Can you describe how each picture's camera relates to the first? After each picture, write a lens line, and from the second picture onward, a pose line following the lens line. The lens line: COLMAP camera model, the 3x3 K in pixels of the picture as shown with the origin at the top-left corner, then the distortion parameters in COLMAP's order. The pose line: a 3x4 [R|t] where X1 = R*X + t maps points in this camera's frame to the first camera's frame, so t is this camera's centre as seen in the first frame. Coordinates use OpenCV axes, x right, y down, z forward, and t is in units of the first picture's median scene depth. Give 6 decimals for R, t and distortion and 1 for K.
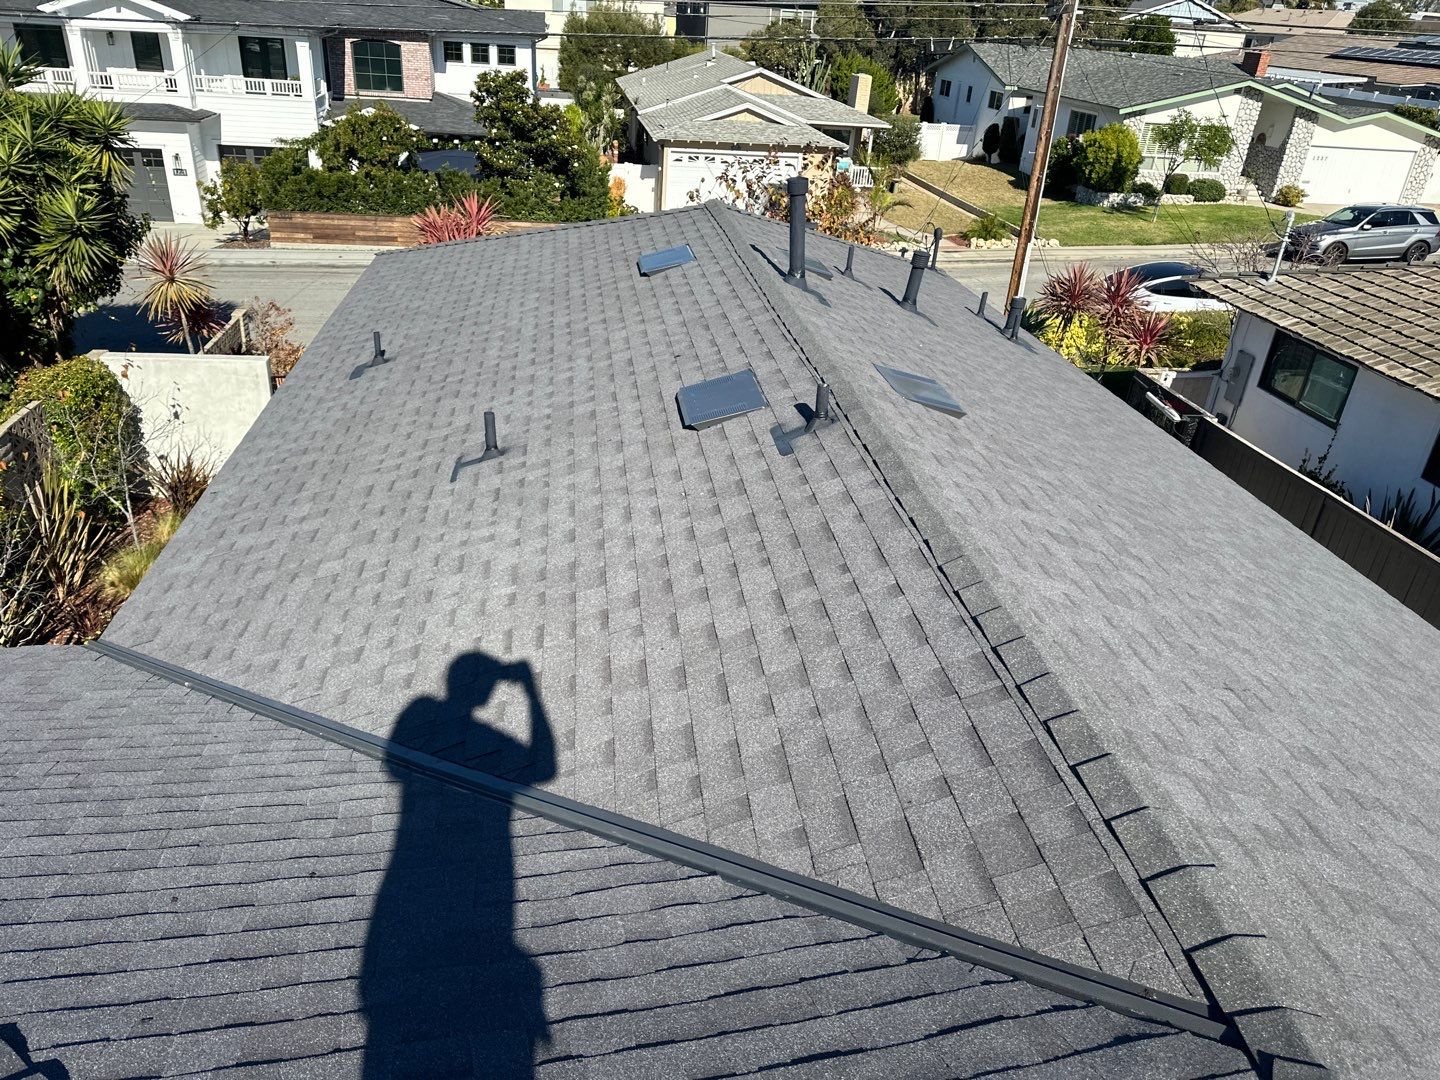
lens RADIAL K [[1009.2, 0, 753.3], [0, 1009.2, 531.8], [0, 0, 1]] dist [0.055924, -0.061740]
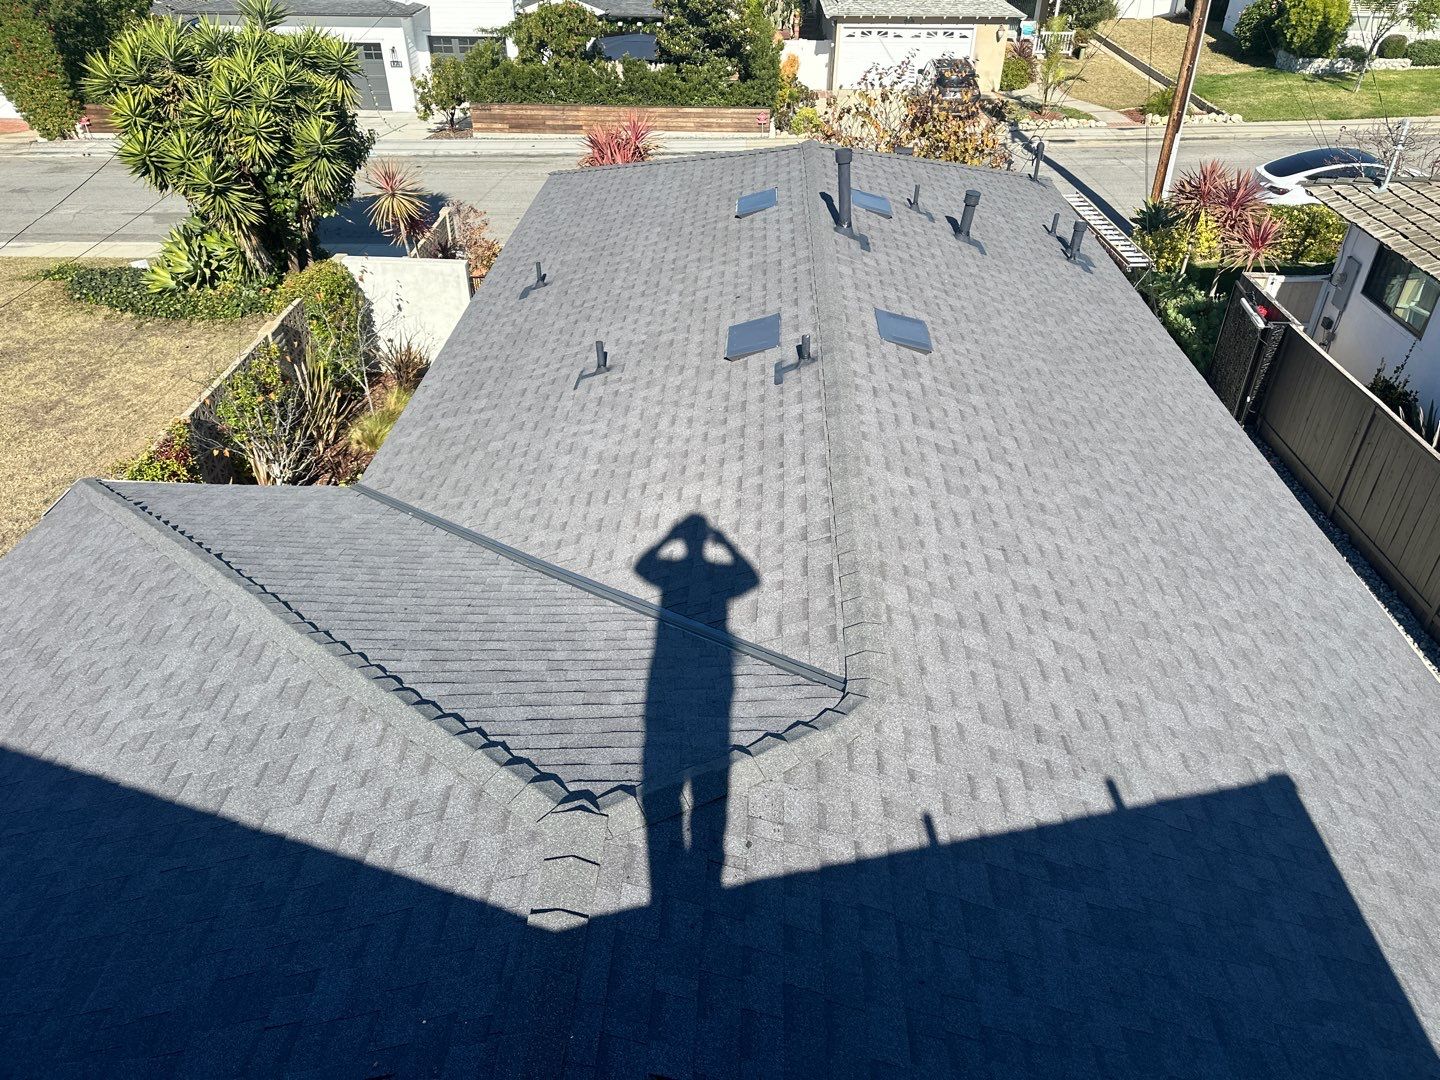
lens RADIAL K [[1009.2, 0, 753.3], [0, 1009.2, 531.8], [0, 0, 1]] dist [0.055924, -0.061740]
pose [[0.983176, 0.056486, -0.173707, 0.086335], [-0.033989, 0.990950, 0.129857, -0.017074], [0.179470, -0.121768, 0.976198, -0.157536]]
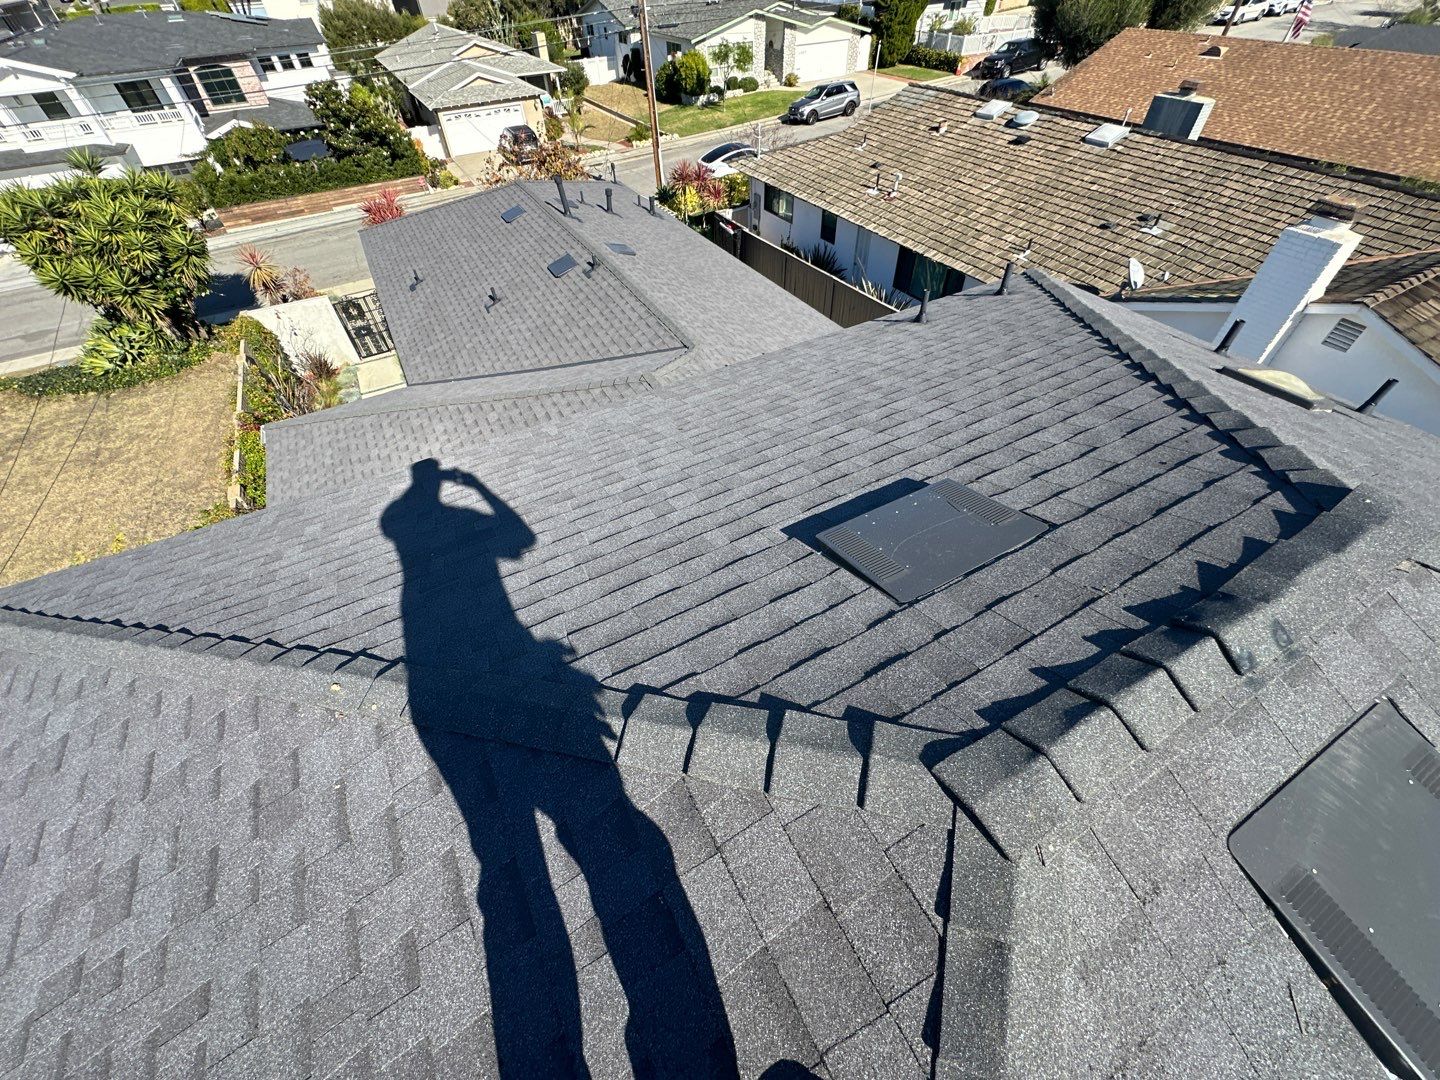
lens RADIAL K [[561.3, 0, 722.9], [0, 561.3, 535.1], [0, 0, 1]] dist [-0.000600, -0.000333]
pose [[0.935630, -0.310692, 0.167533, -0.046735], [0.234212, 0.901523, 0.363871, 0.043657], [-0.264087, -0.301210, 0.916259, -0.406853]]
